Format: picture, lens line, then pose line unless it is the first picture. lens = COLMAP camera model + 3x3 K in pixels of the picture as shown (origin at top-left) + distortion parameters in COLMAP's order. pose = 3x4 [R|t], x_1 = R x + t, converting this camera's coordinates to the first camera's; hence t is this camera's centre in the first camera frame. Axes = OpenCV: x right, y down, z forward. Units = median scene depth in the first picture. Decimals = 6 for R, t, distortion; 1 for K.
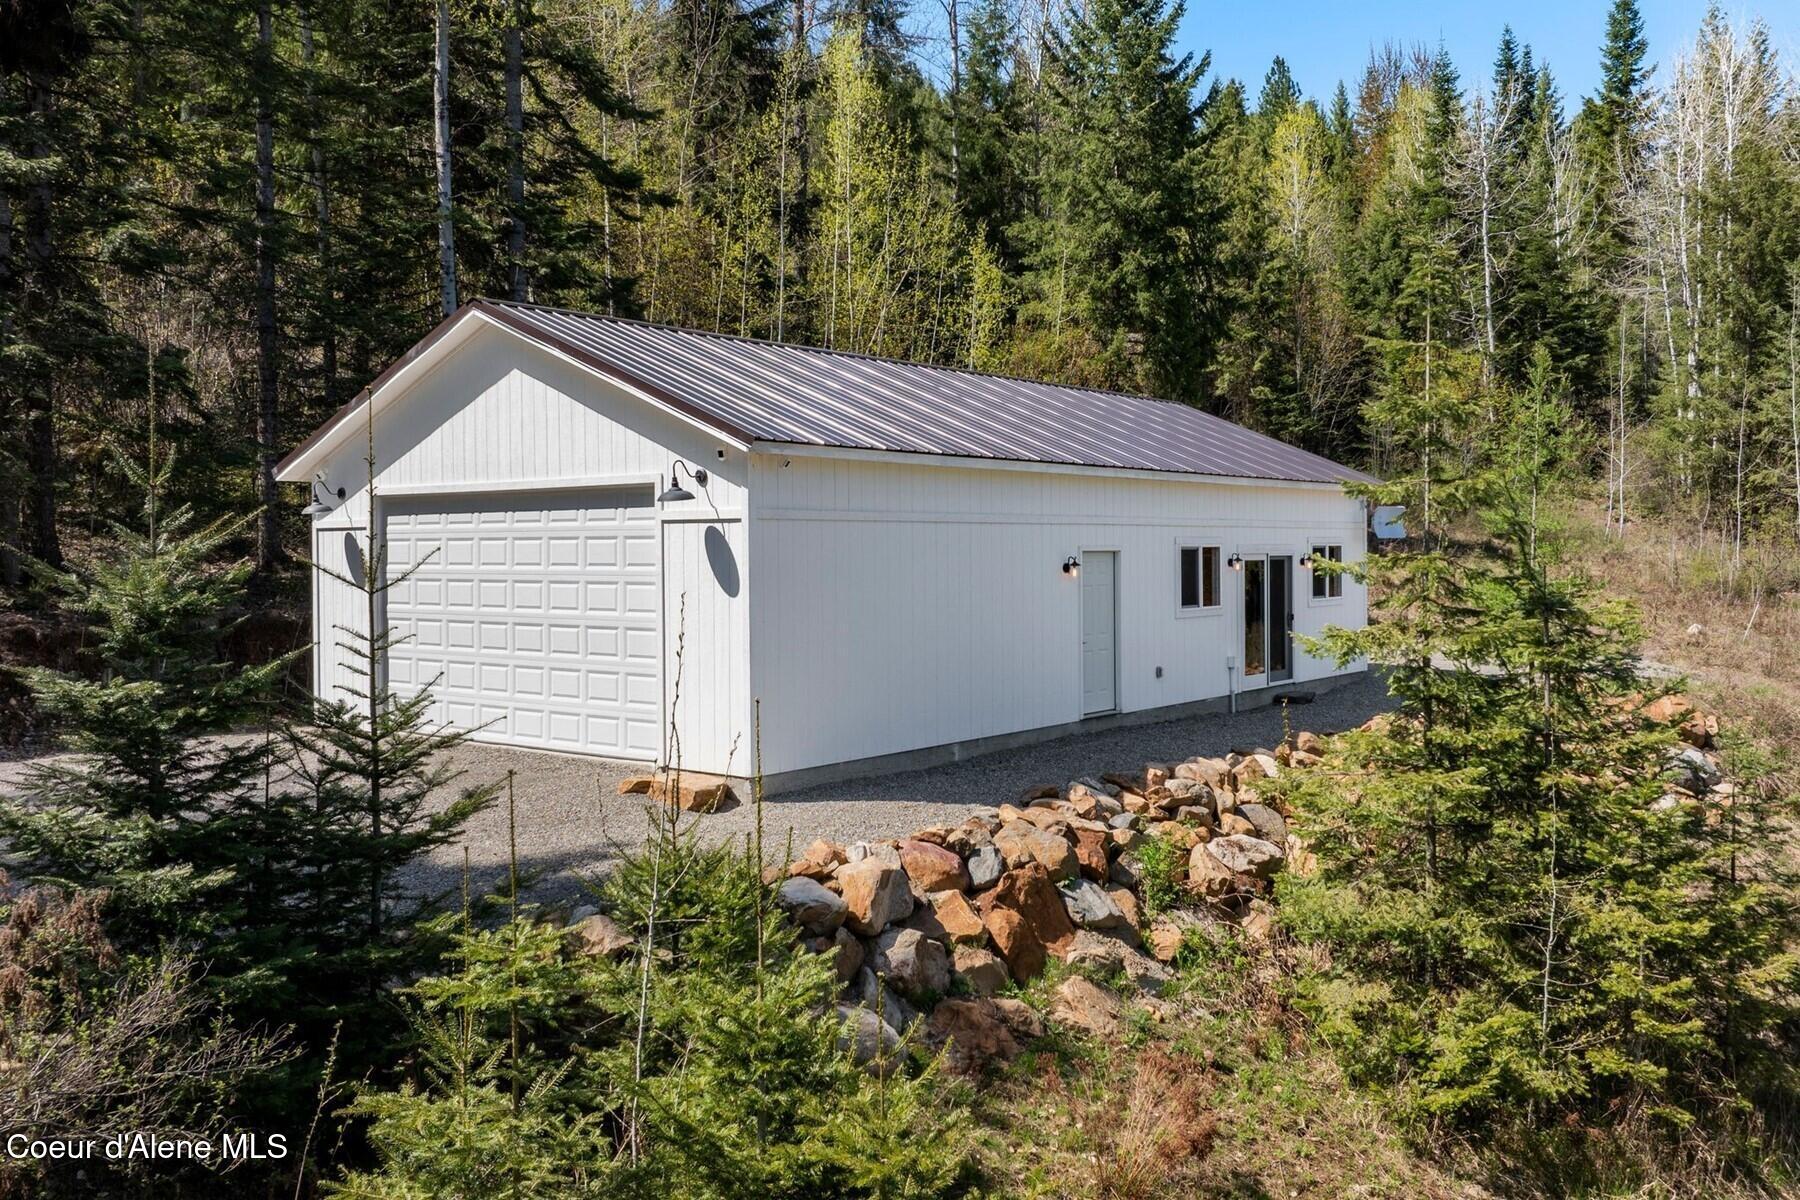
lens RADIAL K [[1642.5, 0, 899.2], [0, 1642.5, 533.7], [0, 0, 1]] dist [0.000041, 0.000744]
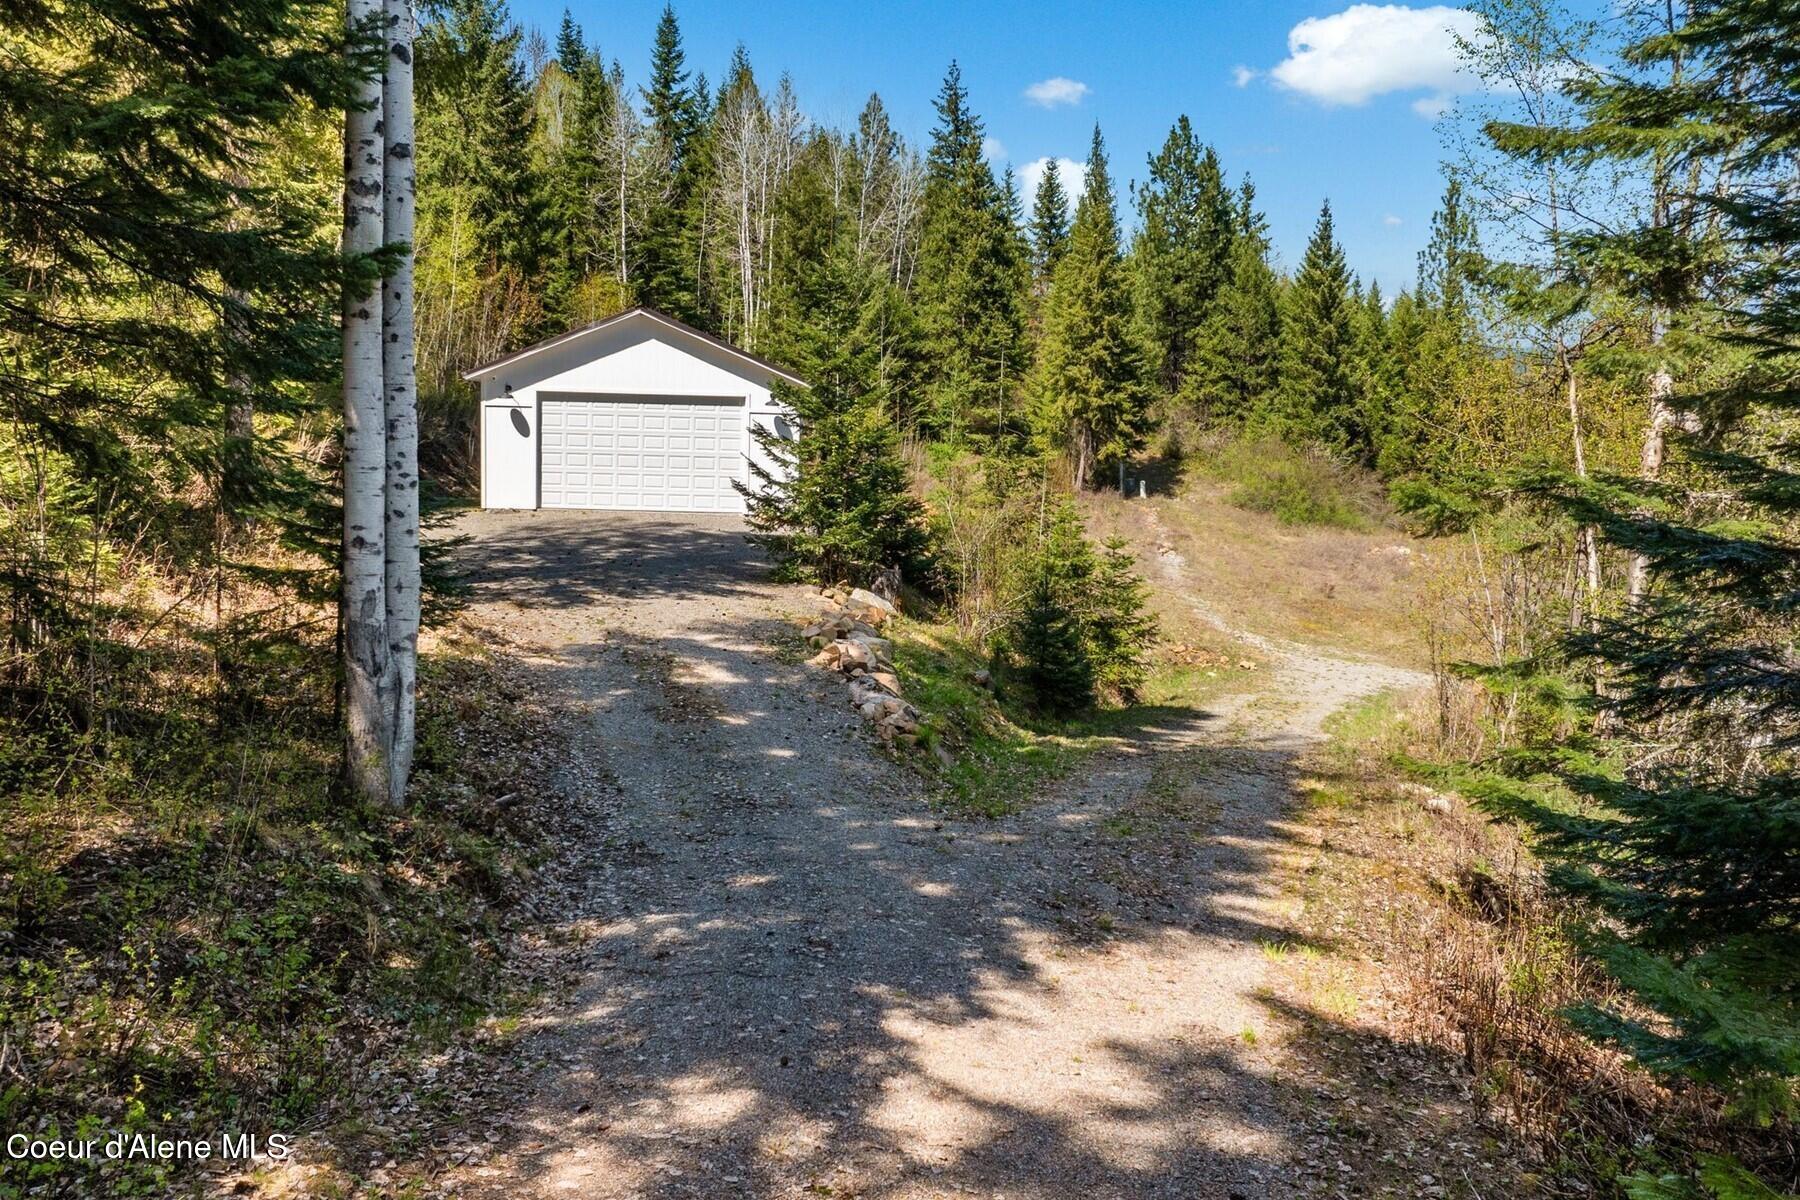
lens RADIAL K [[1613.5, 0, 903.1], [0, 1613.5, 544.9], [0, 0, 1]] dist [0.001756, -0.000118]
pose [[0.782728, -0.014401, 0.622197, -1.199762], [-0.037172, 0.996866, 0.069836, 0.010073], [-0.621252, -0.077790, 0.779740, -0.823734]]
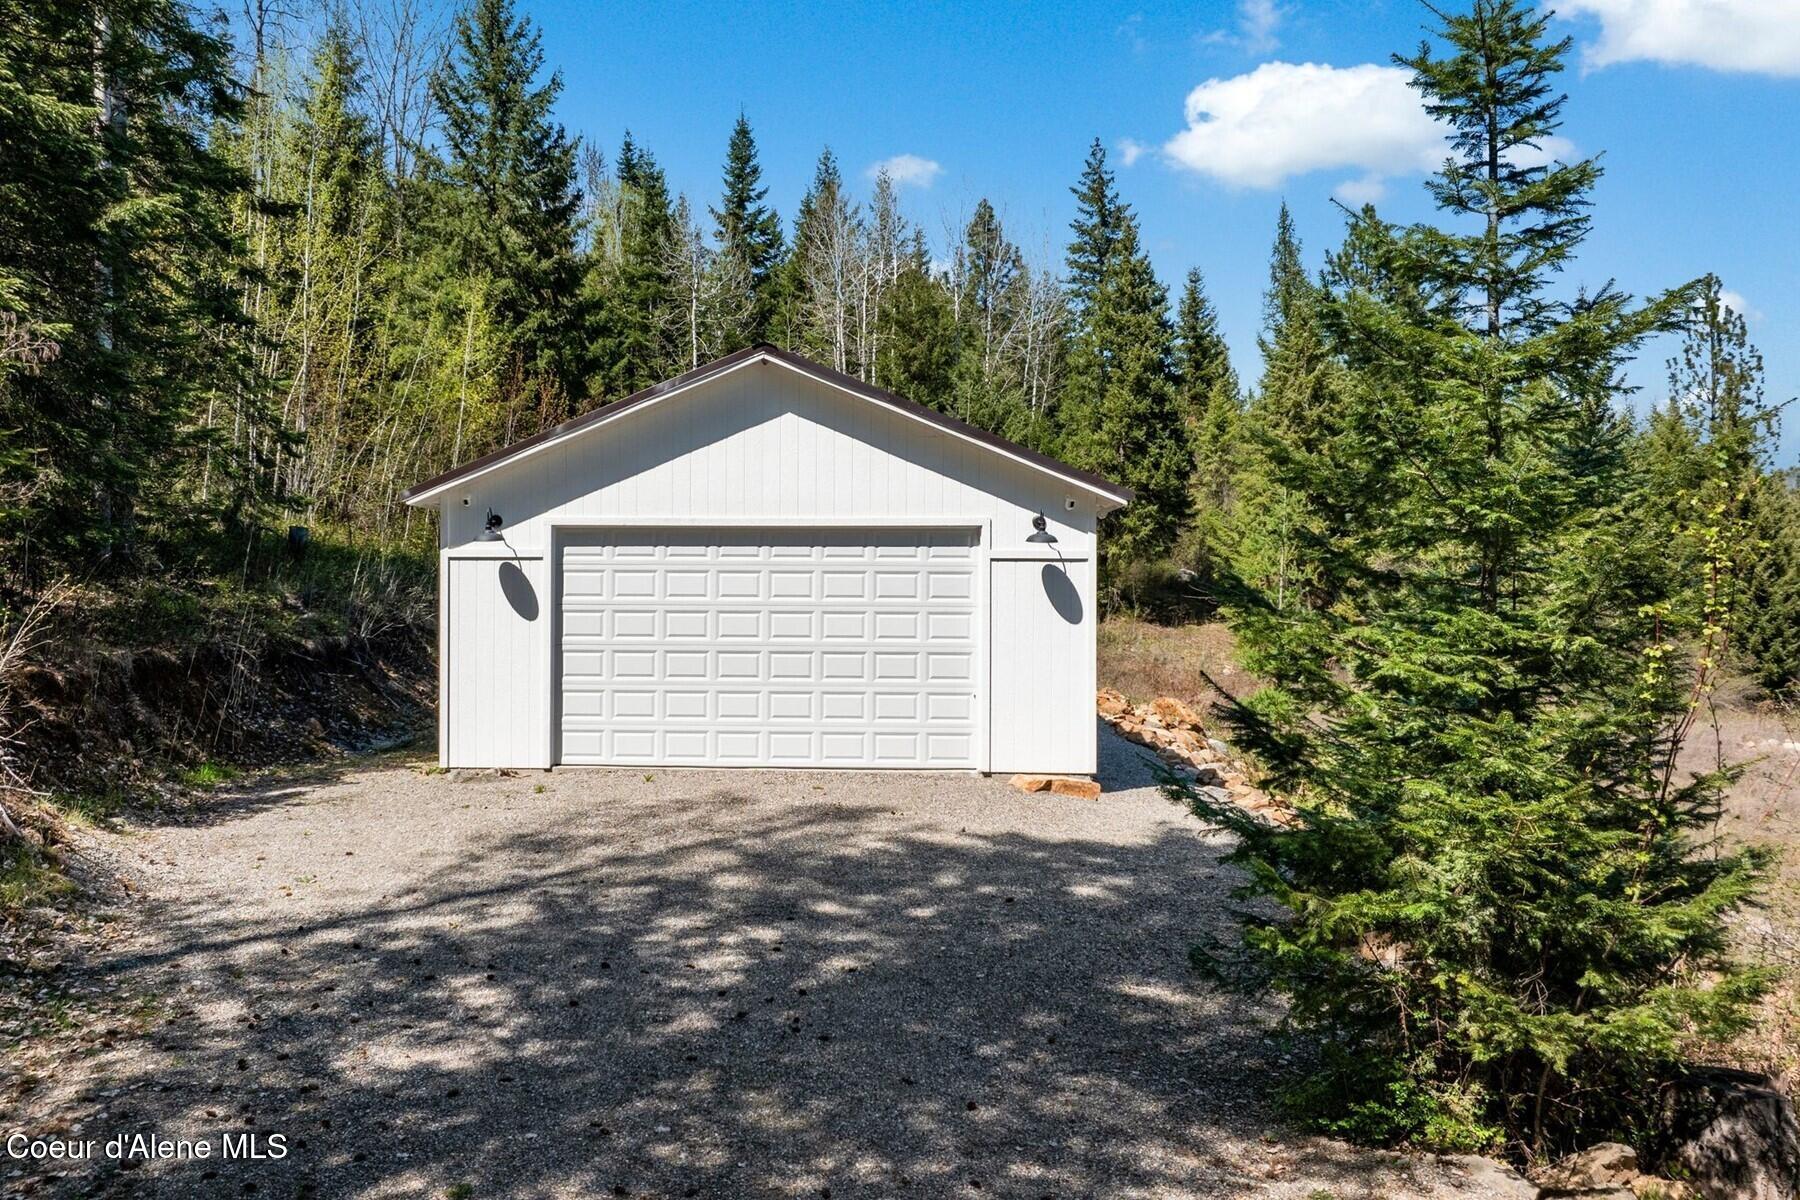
lens RADIAL K [[1613.5, 0, 903.1], [0, 1613.5, 544.9], [0, 0, 1]] dist [0.001756, -0.000118]
pose [[0.806274, 0.029911, 0.590786, -0.722335], [-0.014436, 0.999418, -0.030899, 0.015385], [-0.591366, 0.016384, 0.806237, 0.102052]]
